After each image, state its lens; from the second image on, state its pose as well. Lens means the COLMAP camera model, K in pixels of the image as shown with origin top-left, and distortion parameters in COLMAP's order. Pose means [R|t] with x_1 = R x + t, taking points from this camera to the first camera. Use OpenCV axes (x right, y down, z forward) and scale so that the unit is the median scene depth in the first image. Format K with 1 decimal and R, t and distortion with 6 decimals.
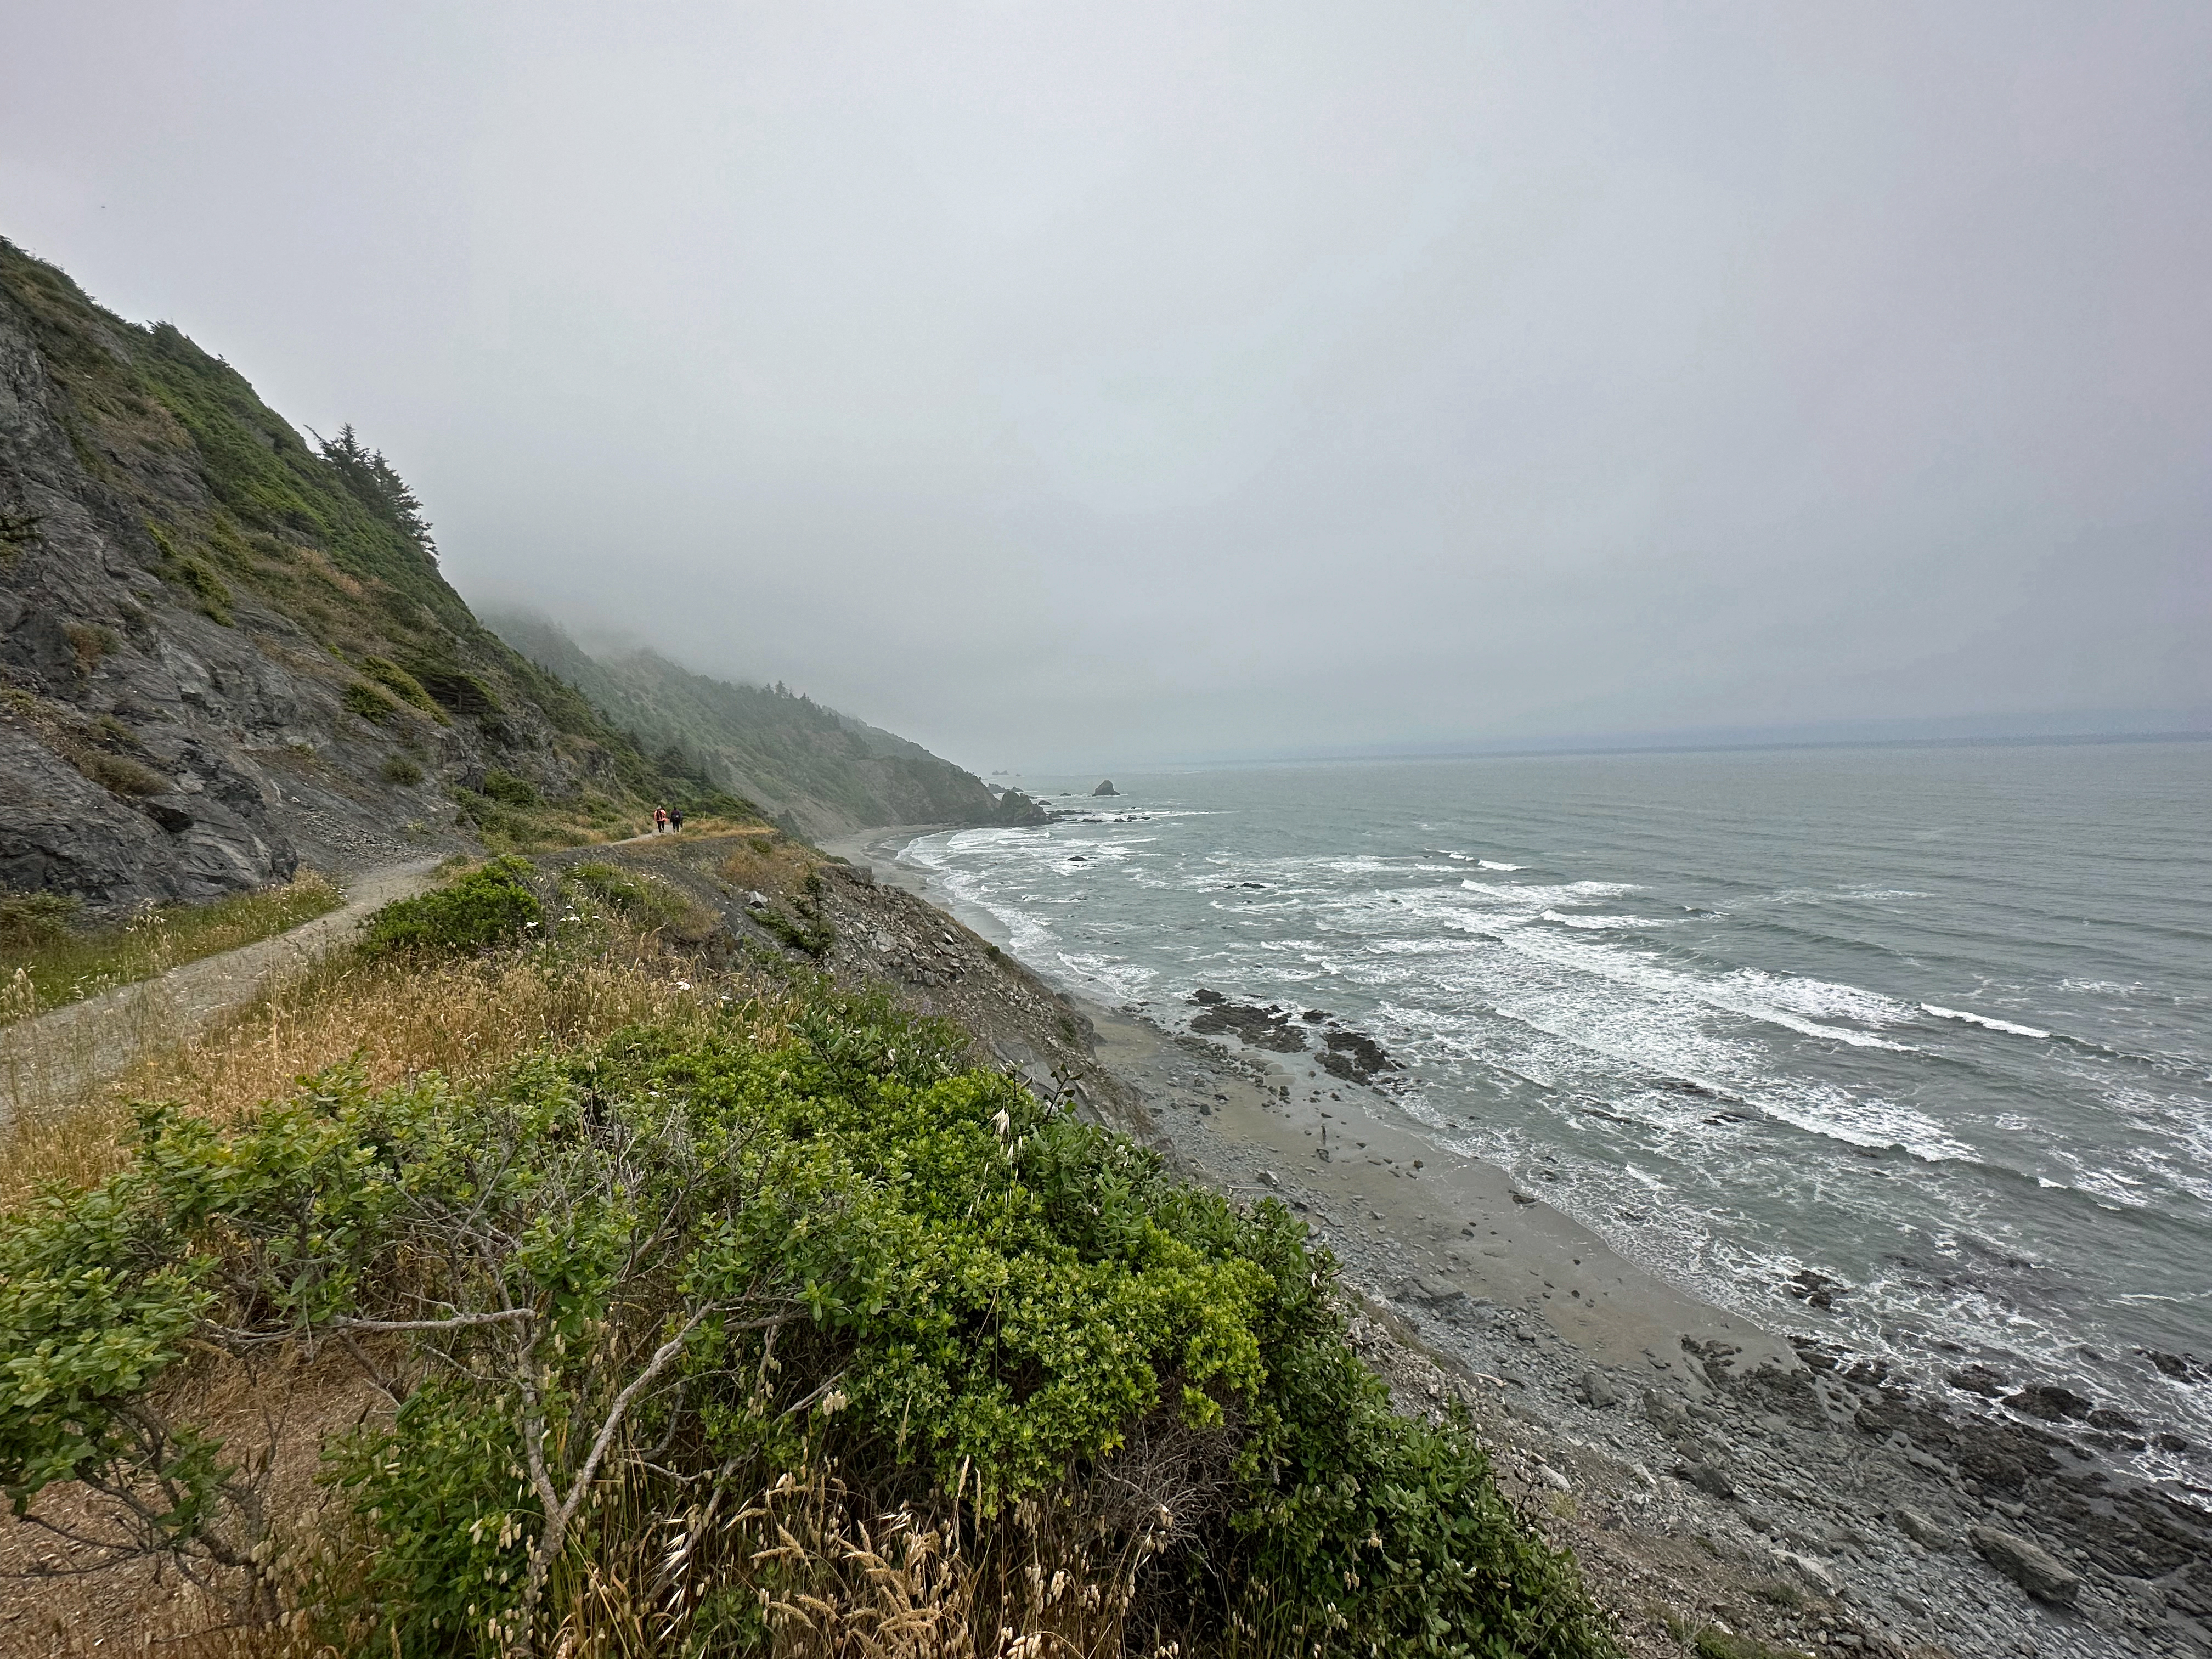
lens RADIAL K [[882.5, 0, 1113.7], [0, 882.5, 821.6], [0, 0, 1]] dist [-0.004012, 0.000372]
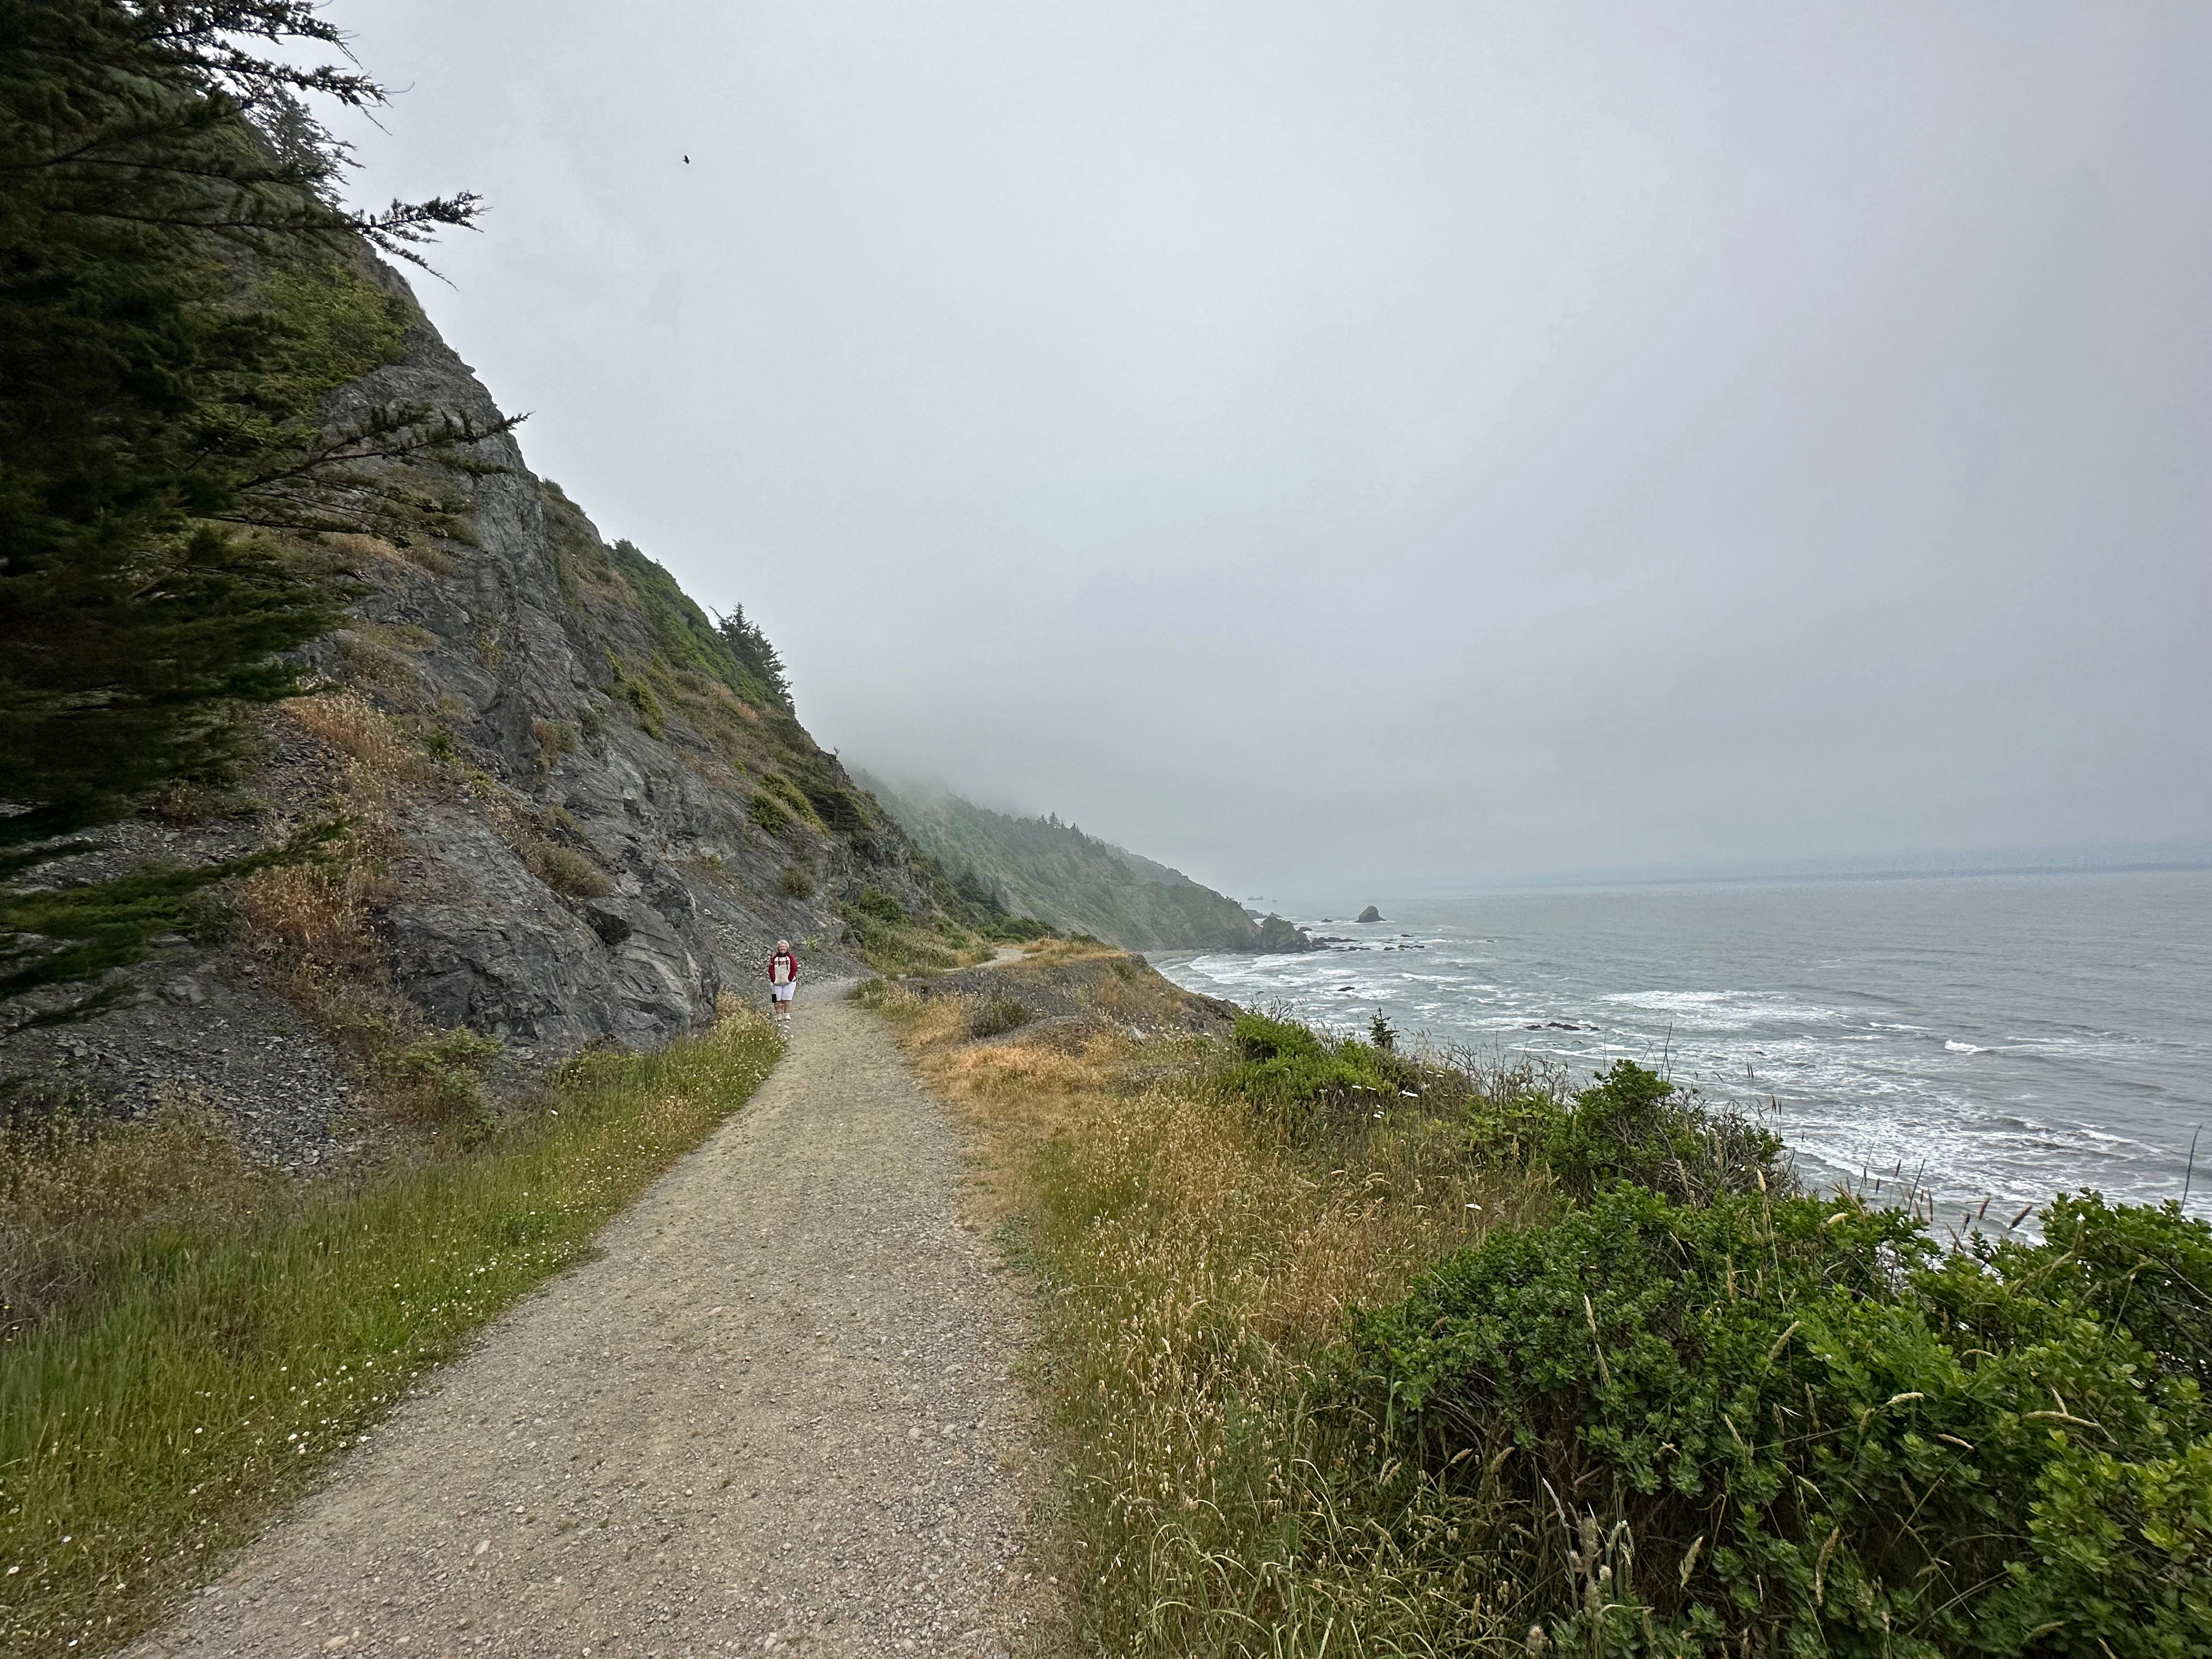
lens RADIAL K [[882.5, 0, 1114.7], [0, 882.5, 832.3], [0, 0, 1]] dist [-0.004012, 0.000372]
pose [[0.959251, -0.017415, -0.282018, -0.422959], [-0.019325, 0.991718, -0.126971, 0.004036], [0.281894, 0.127247, 0.950970, 0.373237]]
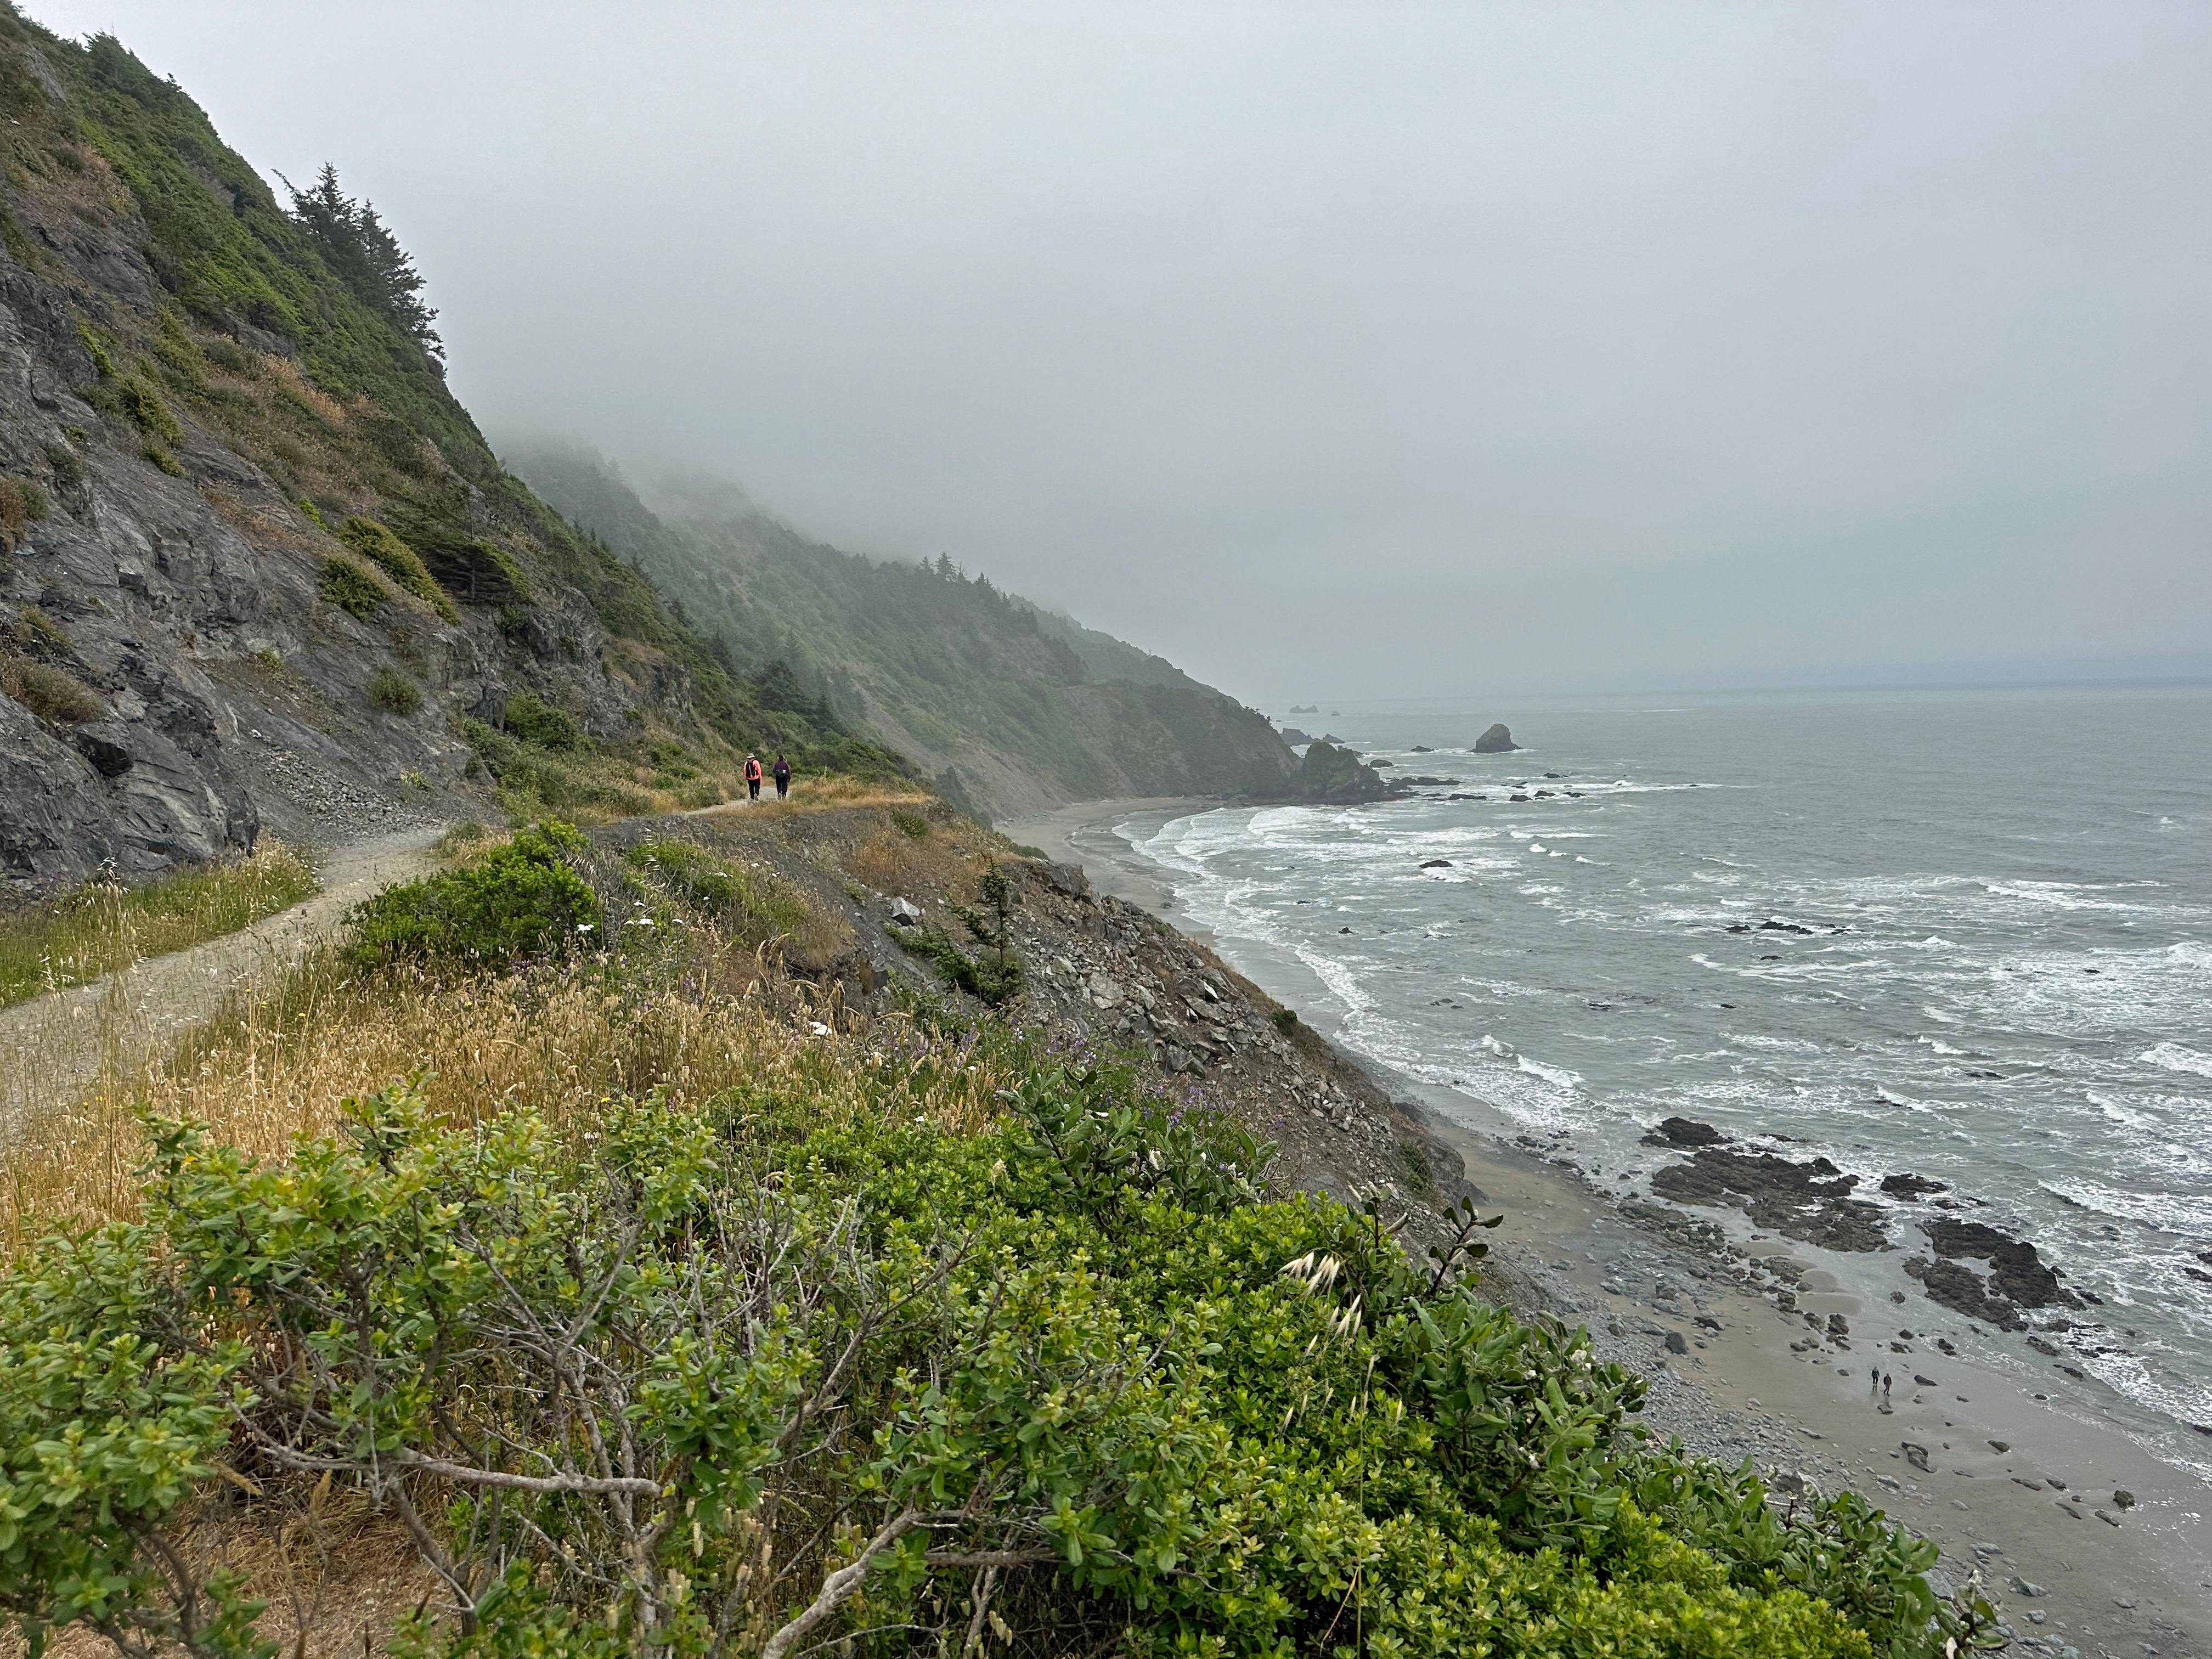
lens RADIAL K [[1554.9, 0, 1115.5], [0, 1554.9, 819.4], [0, 0, 1]] dist [0.057488, -0.069512]
pose [[0.969275, 0.029740, -0.244173, -0.004164], [-0.026016, 0.999491, 0.018463, 0.002405], [0.244598, -0.011543, 0.969556, -0.001849]]
